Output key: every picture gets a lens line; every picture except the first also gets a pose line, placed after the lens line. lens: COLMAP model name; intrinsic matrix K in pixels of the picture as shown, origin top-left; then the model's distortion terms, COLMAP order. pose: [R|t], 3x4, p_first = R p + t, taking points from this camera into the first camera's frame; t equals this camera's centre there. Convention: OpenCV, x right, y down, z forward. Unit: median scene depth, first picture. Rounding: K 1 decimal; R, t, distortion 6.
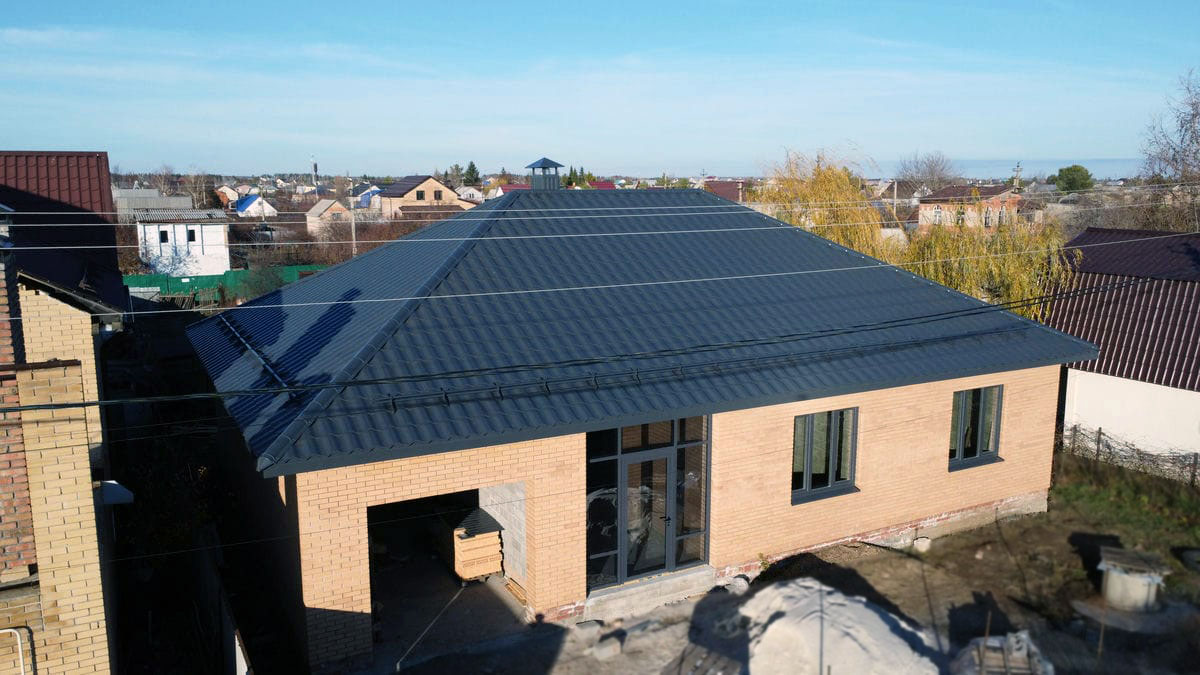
lens RADIAL K [[894.8, 0, 600.7], [0, 894.8, 342.1], [0, 0, 1]] dist [-0.012786, -0.018225]
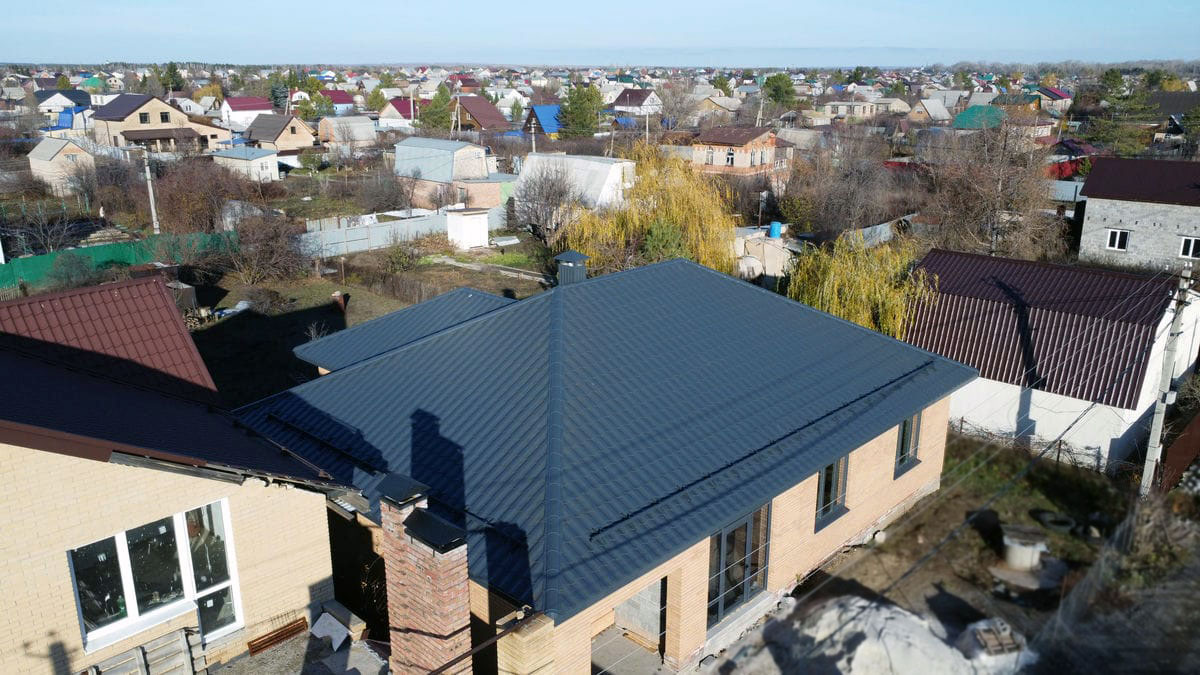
lens RADIAL K [[894.8, 0, 594.8], [0, 894.8, 336.0], [0, 0, 1]] dist [-0.012786, -0.018225]
pose [[0.949503, -0.092221, 0.299900, -0.431604], [0.055025, 0.989959, 0.130205, -0.277392], [-0.308897, -0.107128, 0.945043, -0.112865]]
